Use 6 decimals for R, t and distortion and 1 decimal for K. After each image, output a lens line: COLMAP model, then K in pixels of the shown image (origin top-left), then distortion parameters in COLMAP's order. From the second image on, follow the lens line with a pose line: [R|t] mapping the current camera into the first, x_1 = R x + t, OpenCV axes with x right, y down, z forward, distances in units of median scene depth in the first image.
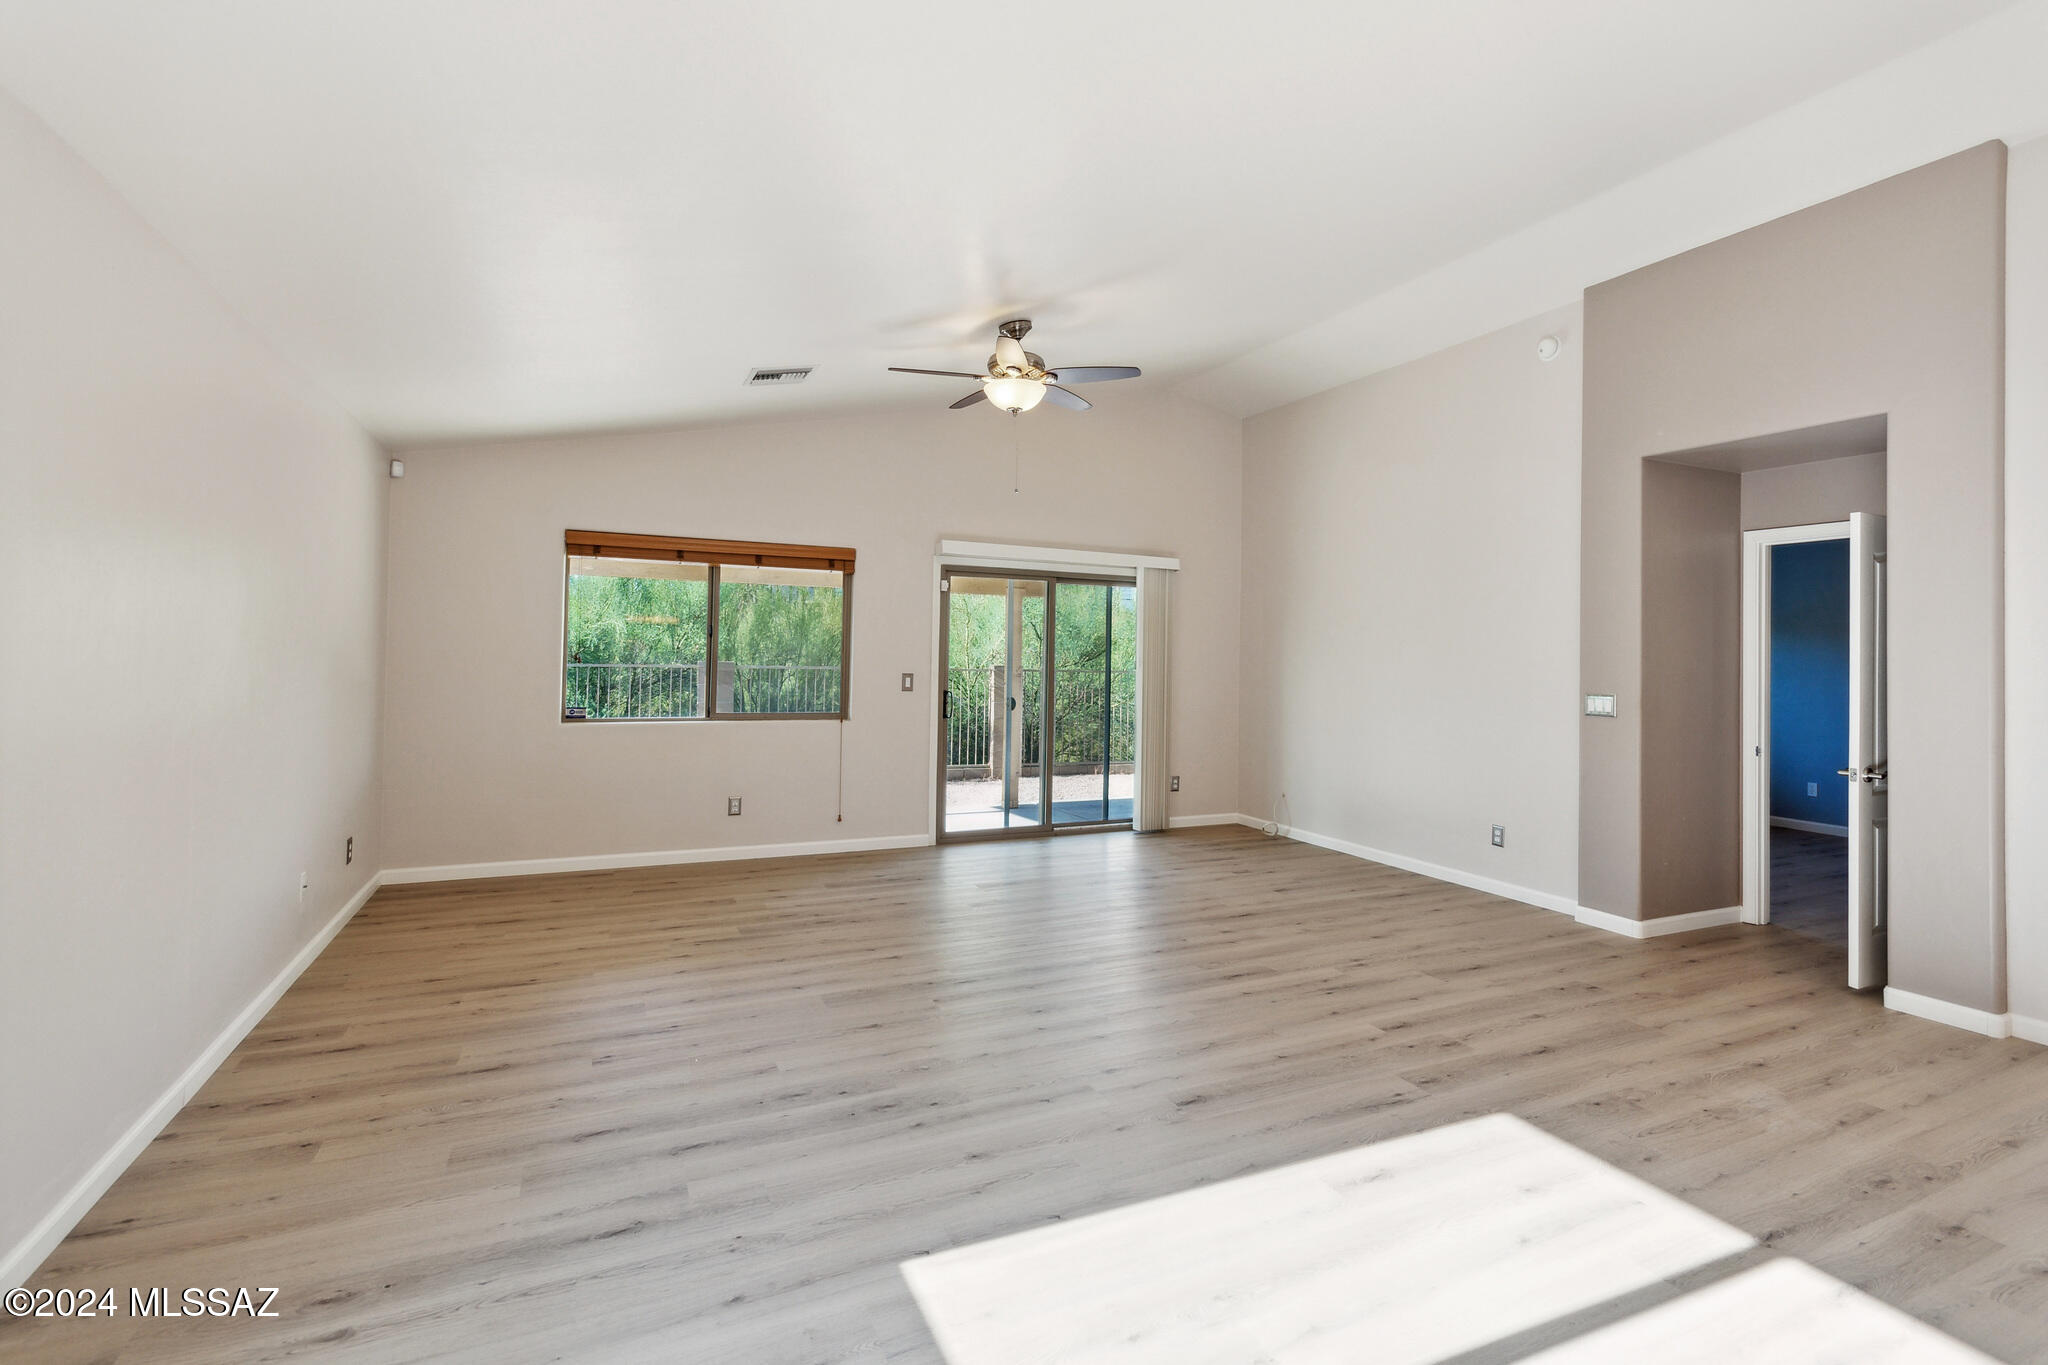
lens RADIAL K [[940.3, 0, 1029.0], [0, 940.3, 637.3], [0, 0, 1]] dist [0.004155, 0.000376]
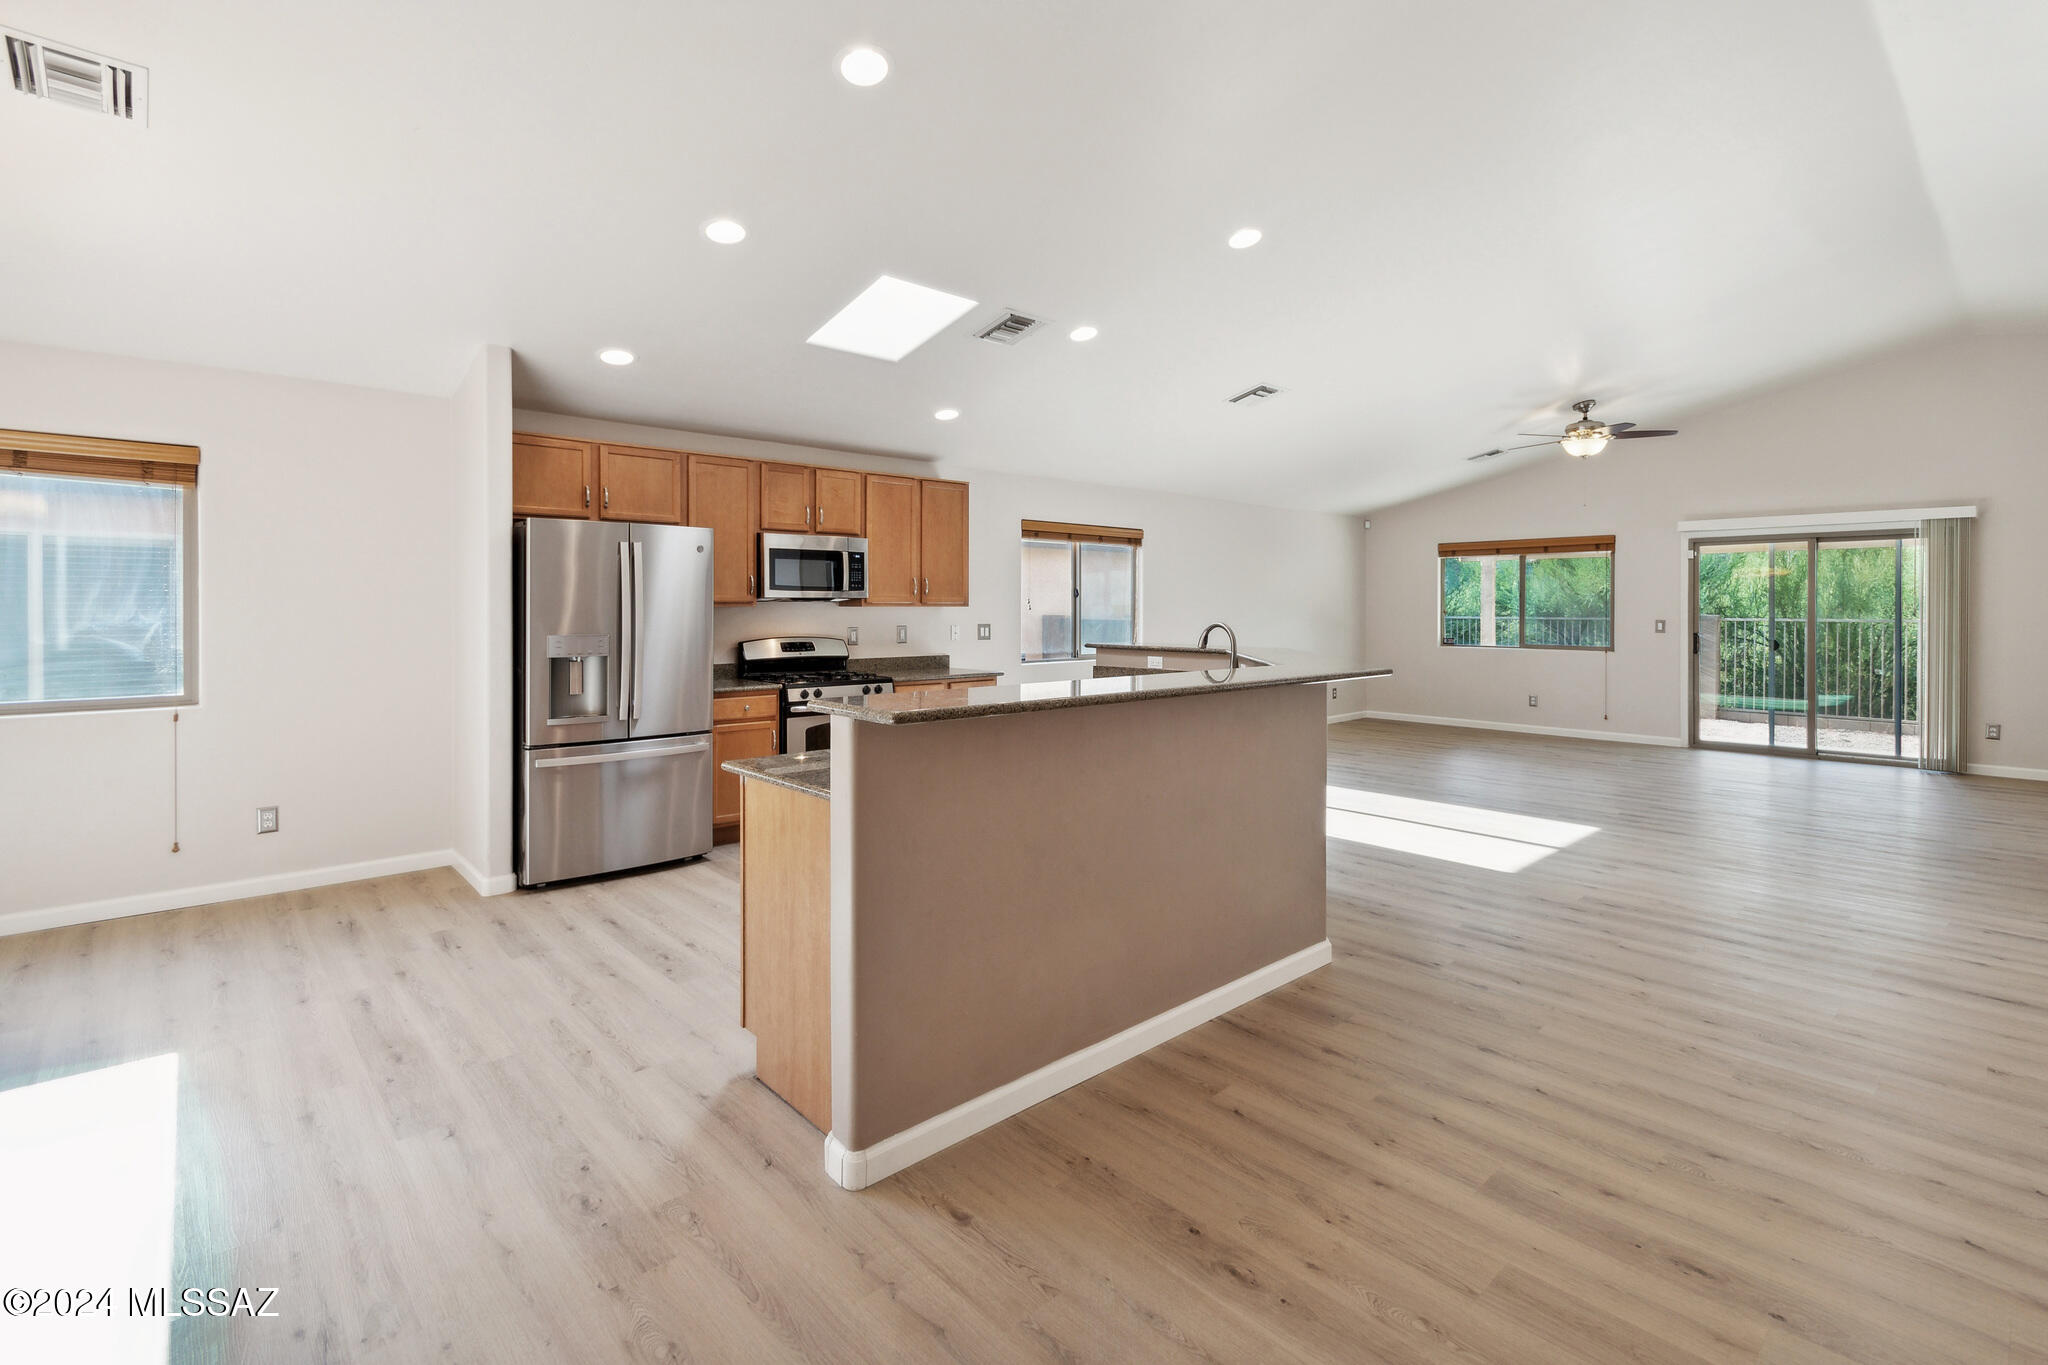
lens RADIAL K [[925.7, 0, 1028.6], [0, 925.7, 613.7], [0, 0, 1]] dist [-0.000736, 0.000040]
pose [[0.309397, -0.013695, -0.950834, 0.897227], [0.028585, 0.999578, -0.005096, 0.009540], [0.950503, -0.025603, 0.309658, -0.315276]]
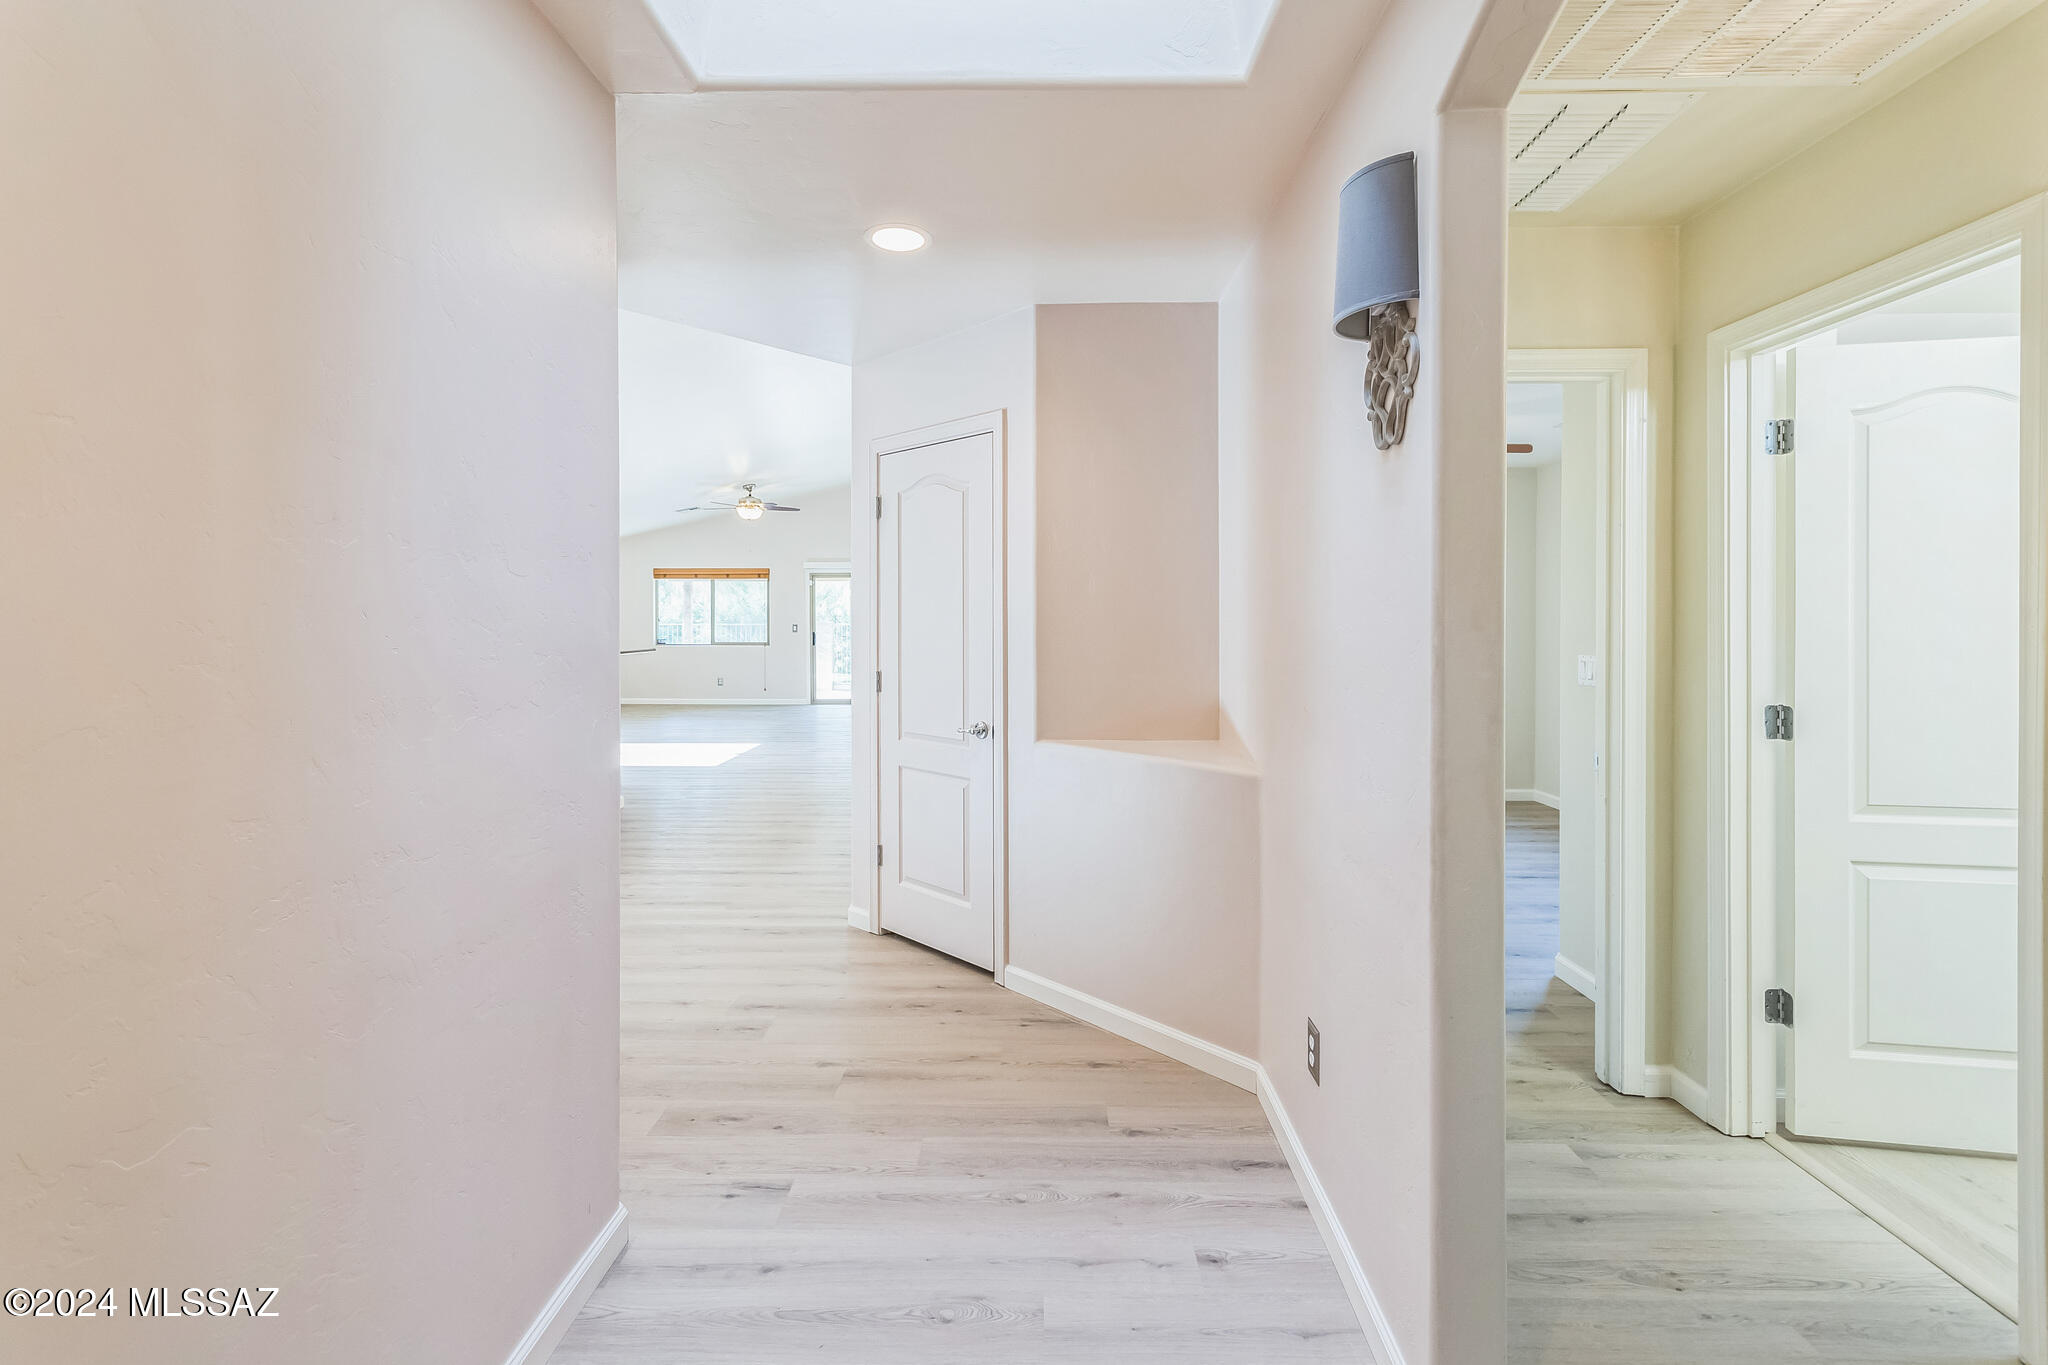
lens RADIAL K [[919.6, 0, 1026.5], [0, 919.6, 621.6], [0, 0, 1]] dist [-0.000969, -0.000045]
pose [[0.910121, -0.021511, -0.413785, 1.255723], [0.032080, 0.999312, 0.018610, 0.009724], [0.413100, -0.030212, 0.910185, -0.720431]]
